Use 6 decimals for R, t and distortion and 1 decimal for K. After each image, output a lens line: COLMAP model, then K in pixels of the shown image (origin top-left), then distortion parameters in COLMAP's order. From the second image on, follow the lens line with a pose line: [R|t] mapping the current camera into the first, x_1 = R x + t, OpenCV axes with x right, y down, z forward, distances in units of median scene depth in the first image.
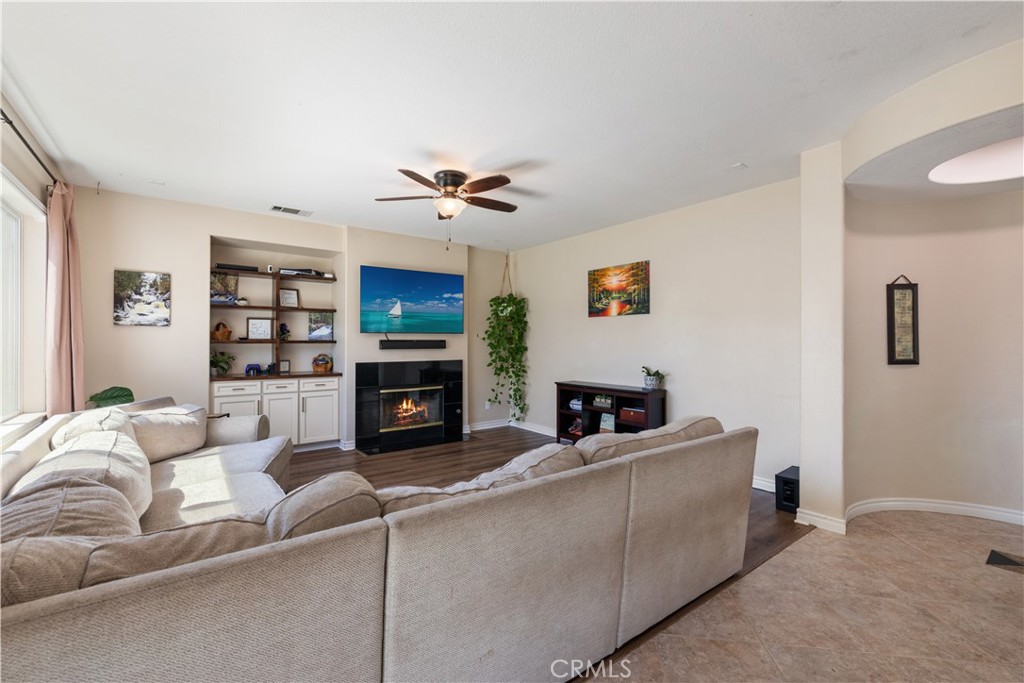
lens RADIAL K [[428.8, 0, 511.7], [0, 428.8, 341.7], [0, 0, 1]] dist [0.002384, -0.000041]
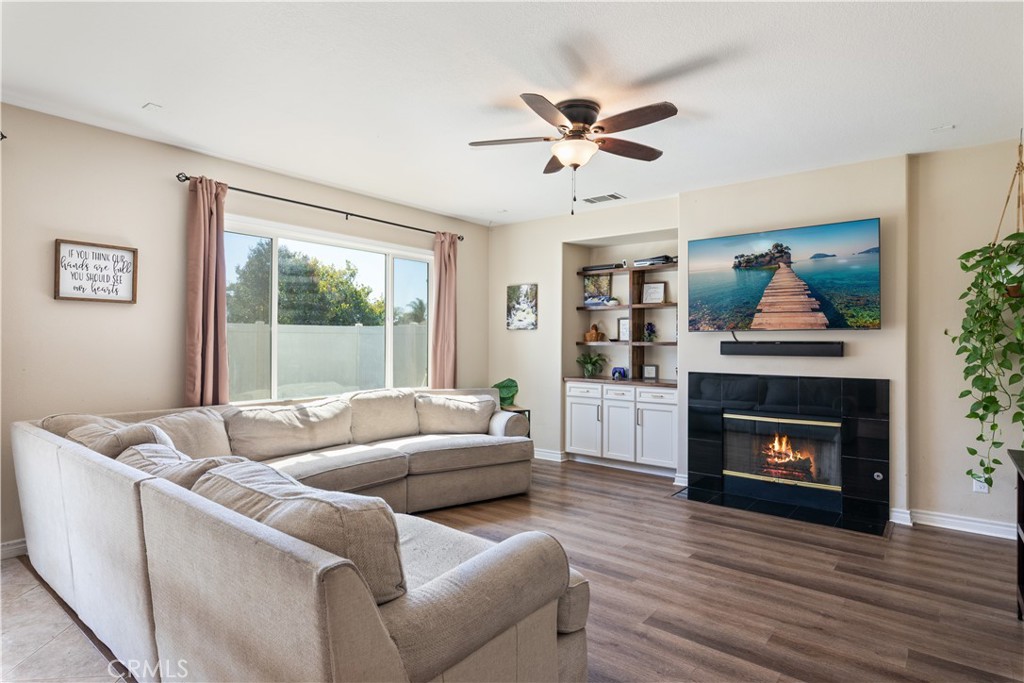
lens RADIAL K [[552.7, 0, 511.2], [0, 552.7, 339.9], [0, 0, 1]] dist [-0.035217, -0.003351]
pose [[0.225153, -0.007085, -0.974298, 0.494196], [-0.008420, 0.999922, -0.009217, 0.004826], [0.974287, 0.010279, 0.225076, 0.477548]]
